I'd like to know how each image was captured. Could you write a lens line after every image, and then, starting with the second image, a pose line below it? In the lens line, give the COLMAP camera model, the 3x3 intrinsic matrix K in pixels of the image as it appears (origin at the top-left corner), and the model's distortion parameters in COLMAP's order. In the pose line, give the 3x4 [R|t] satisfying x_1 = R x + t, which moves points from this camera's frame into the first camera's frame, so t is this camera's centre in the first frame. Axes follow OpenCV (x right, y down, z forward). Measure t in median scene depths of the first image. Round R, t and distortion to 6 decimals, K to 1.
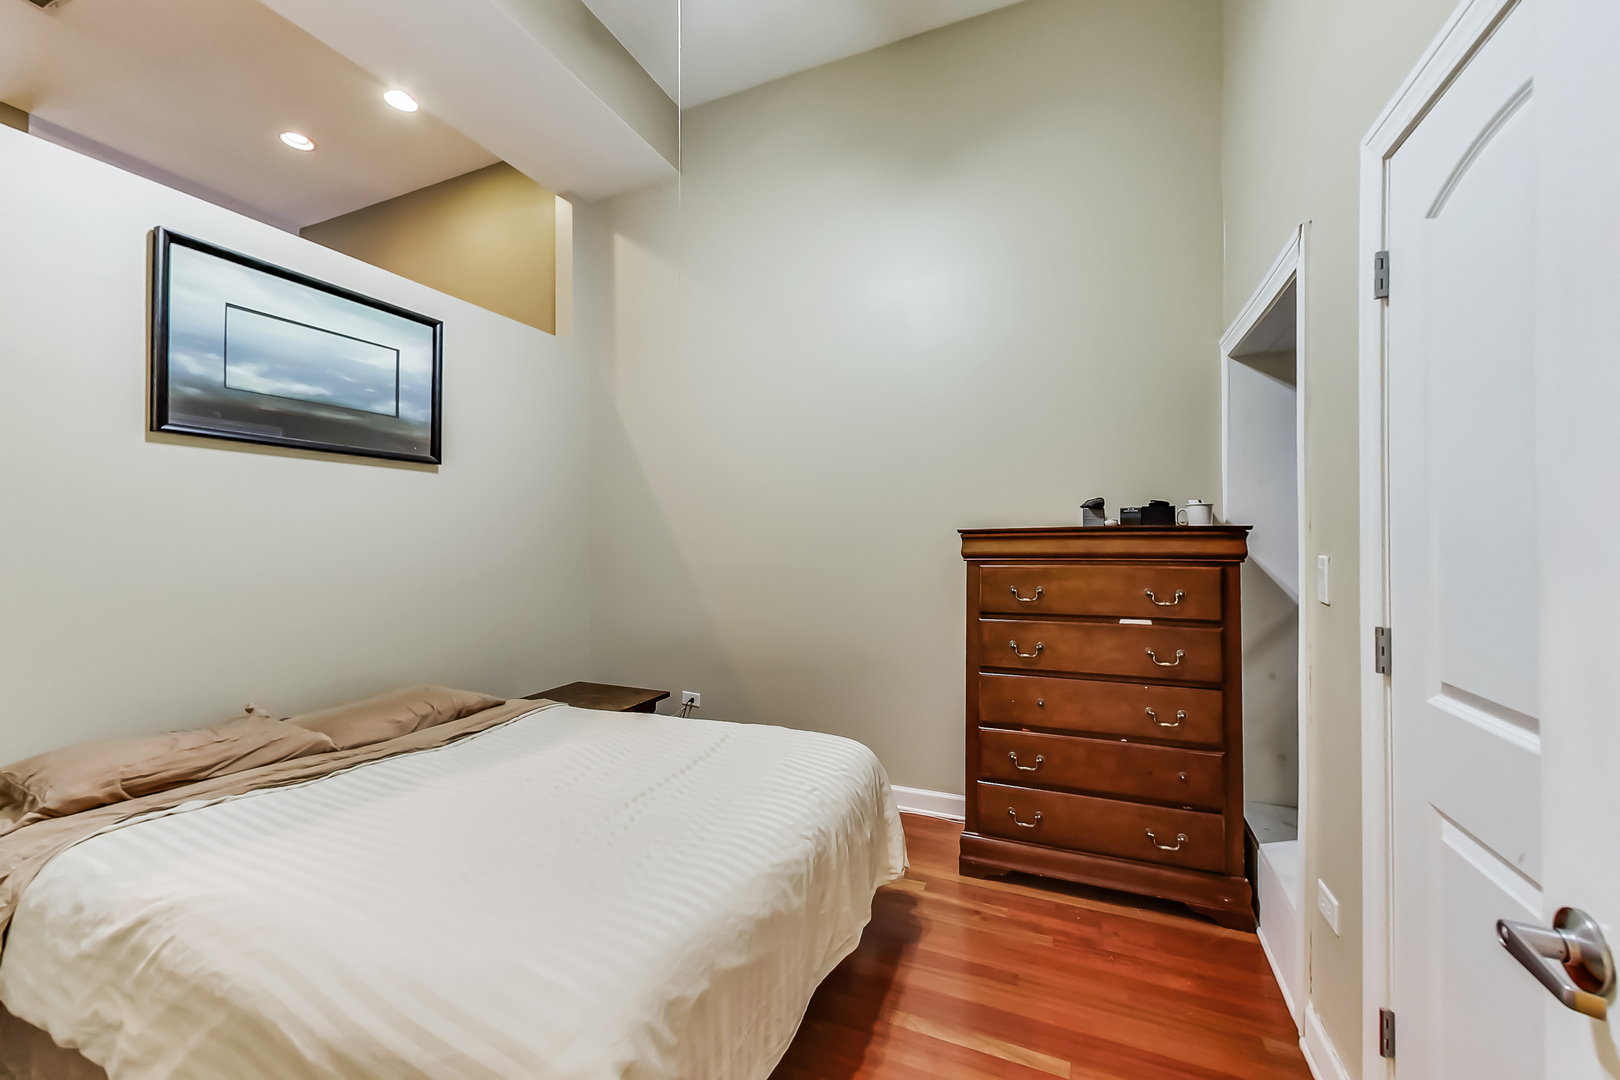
lens RADIAL K [[632.6, 0, 812.5], [0, 632.6, 536.5], [0, 0, 1]] dist [0.000248, 0.000011]
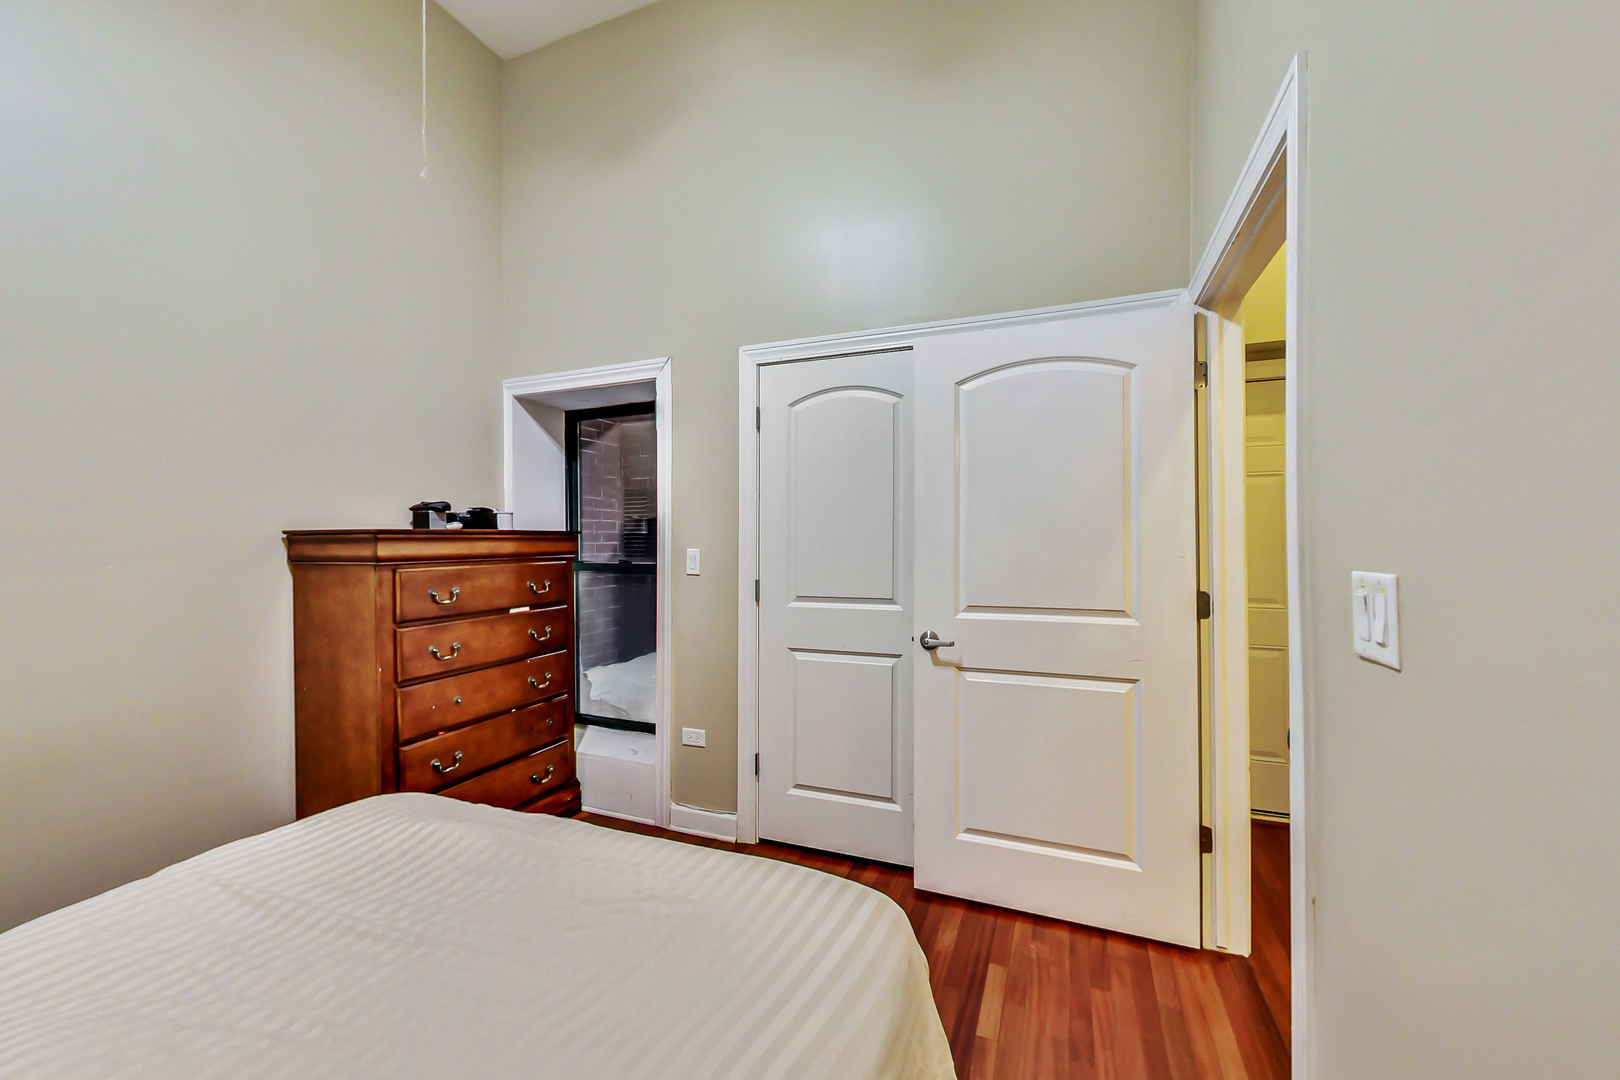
lens RADIAL K [[632.6, 0, 812.5], [0, 632.6, 542.7], [0, 0, 1]] dist [0.000248, 0.000011]
pose [[-0.018645, 0.002213, 0.999824, -0.680483], [-0.004583, 0.999987, -0.002299, 0.006468], [-0.999816, -0.004625, -0.018635, 0.445761]]
